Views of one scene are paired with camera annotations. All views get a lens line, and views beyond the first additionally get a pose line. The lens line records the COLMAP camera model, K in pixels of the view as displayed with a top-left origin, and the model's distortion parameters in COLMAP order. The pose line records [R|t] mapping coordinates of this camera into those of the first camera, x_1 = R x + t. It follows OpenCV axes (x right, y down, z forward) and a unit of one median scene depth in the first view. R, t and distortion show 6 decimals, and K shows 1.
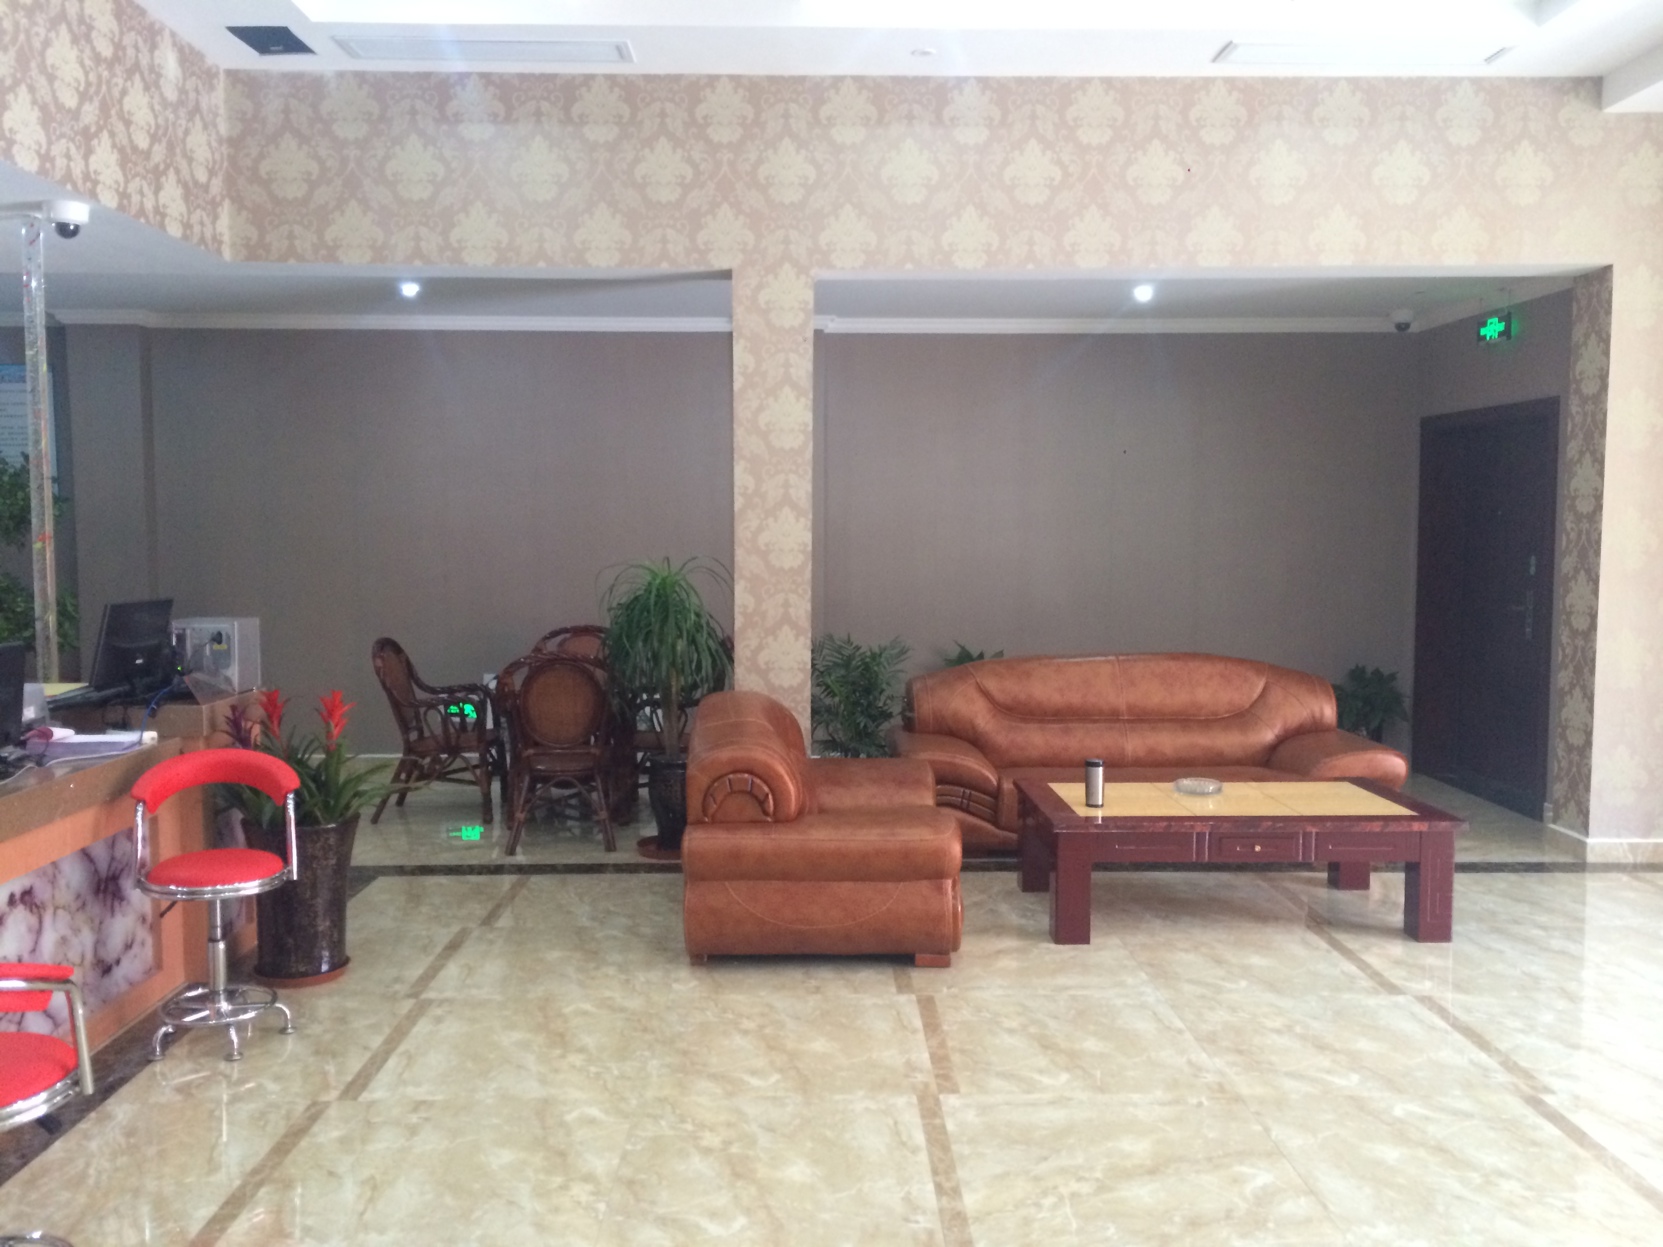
lens RADIAL K [[1414.1, 0, 831.5], [0, 1414.1, 623.5], [0, 0, 1]] dist [0.052163, -0.009791]
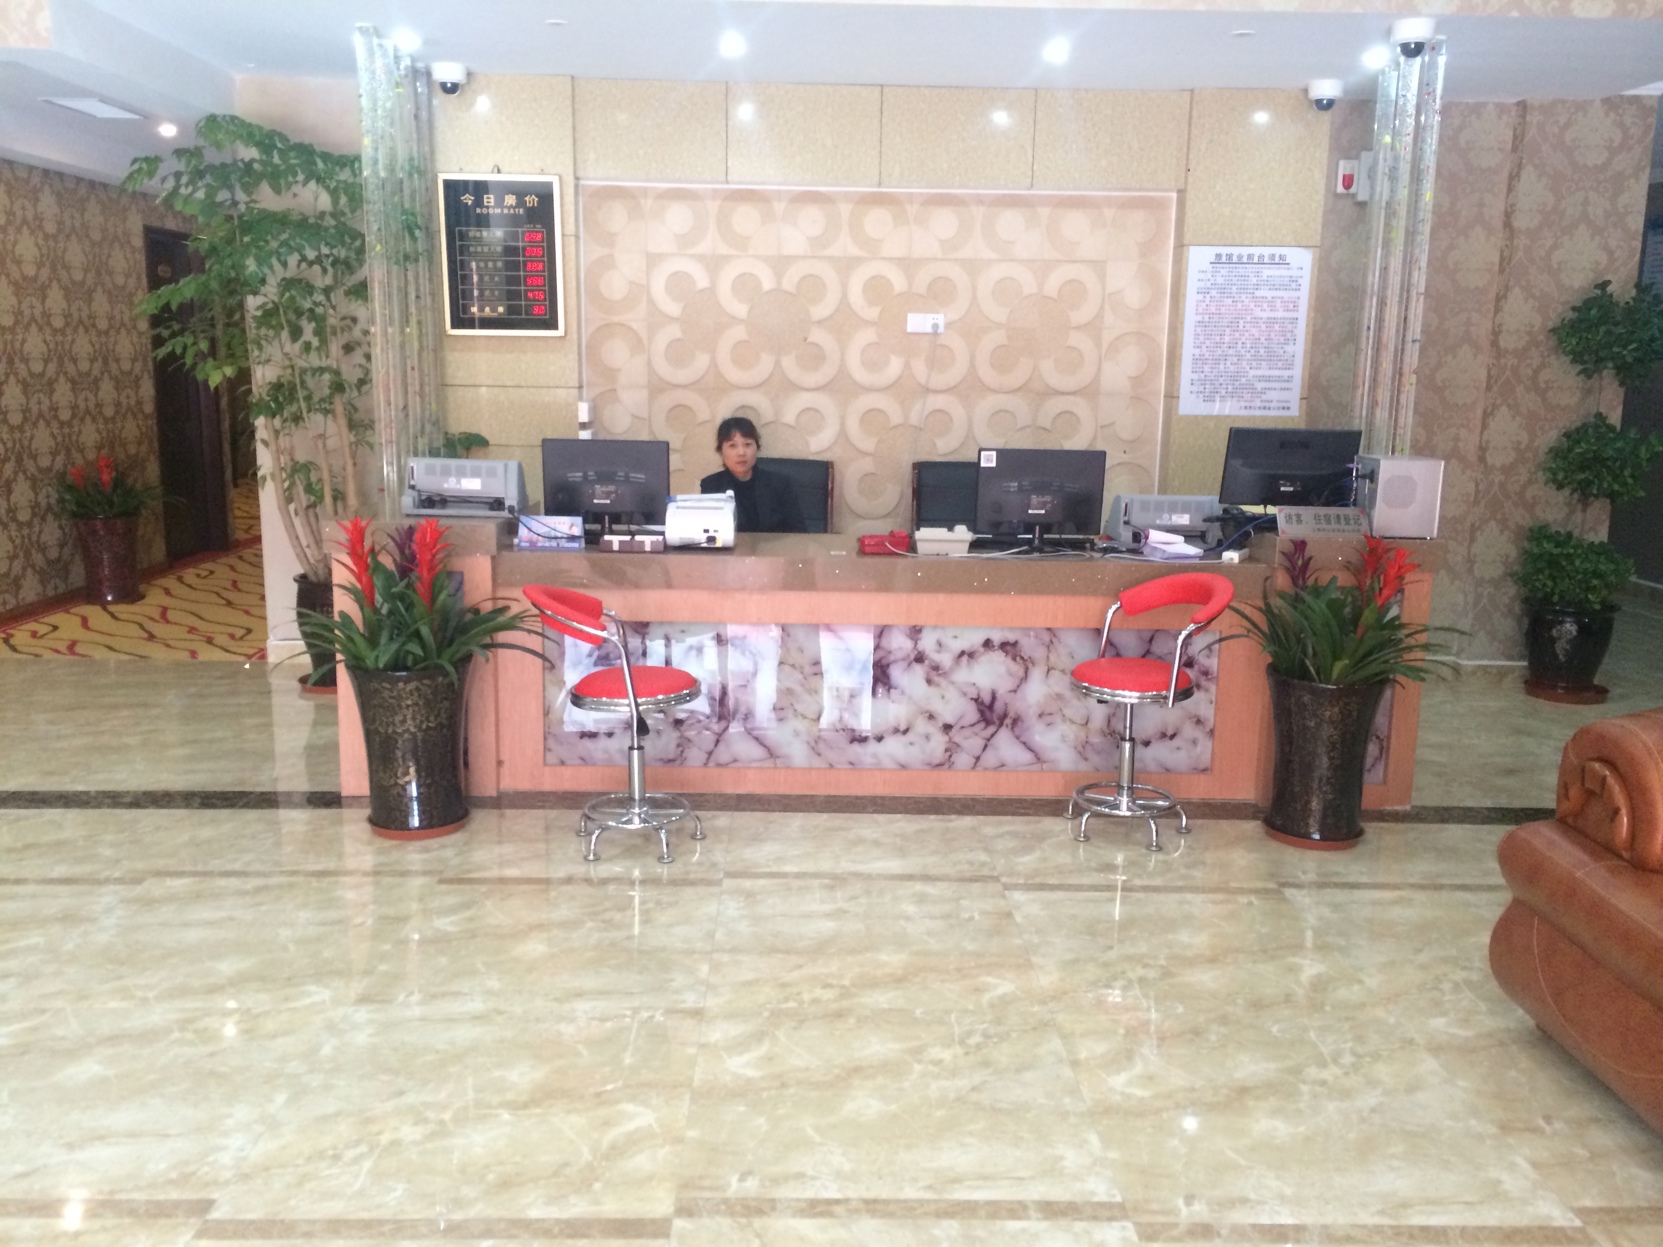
lens RADIAL K [[1414.1, 0, 831.5], [0, 1414.1, 623.5], [0, 0, 1]] dist [0.052163, -0.009791]
pose [[0.001174, 0.183955, -0.982934, 0.636306], [-0.089709, 0.978991, 0.183110, -0.043285], [0.995967, 0.087964, 0.017651, 0.785008]]
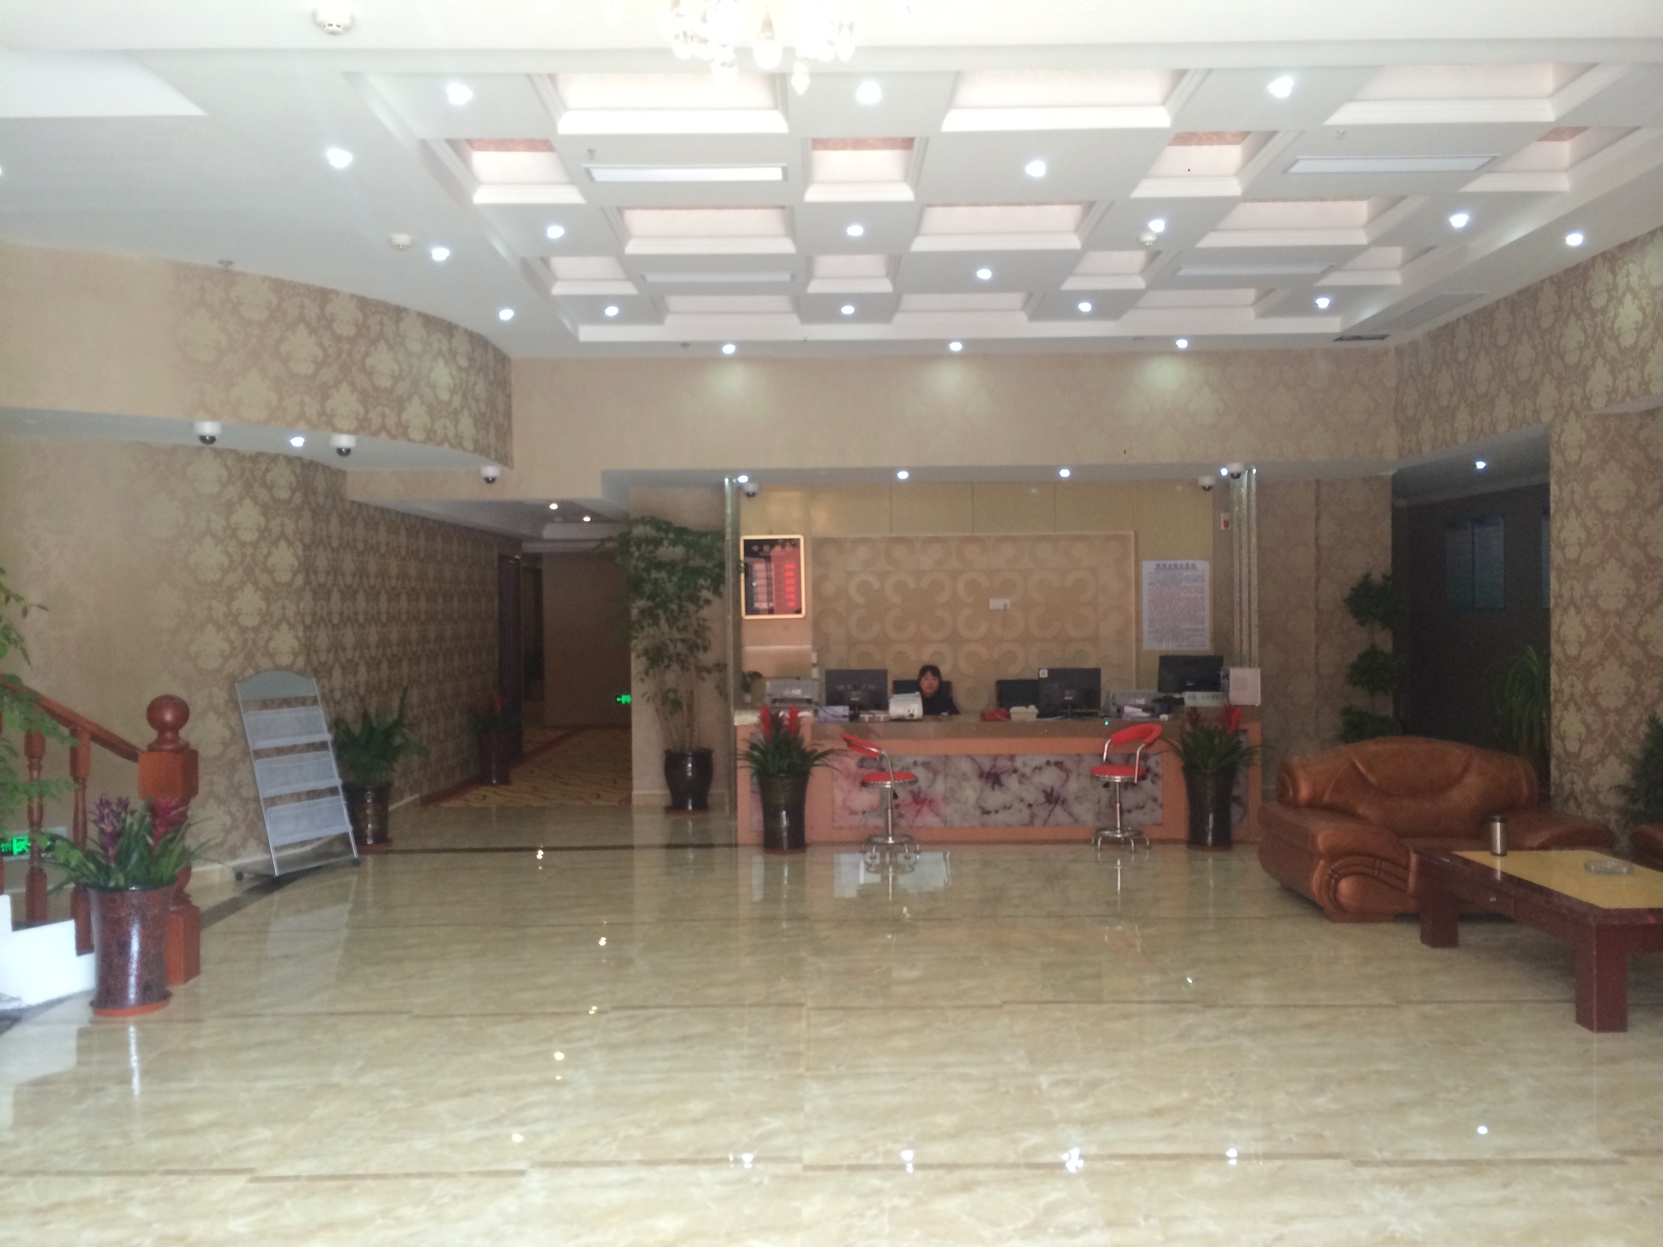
lens RADIAL K [[1414.1, 0, 831.5], [0, 1414.1, 623.5], [0, 0, 1]] dist [0.052163, -0.009791]
pose [[-0.012246, 0.011202, -0.999862, 1.913007], [-0.061808, 0.998017, 0.011939, -0.065461], [0.998013, 0.061946, -0.011529, 0.578934]]
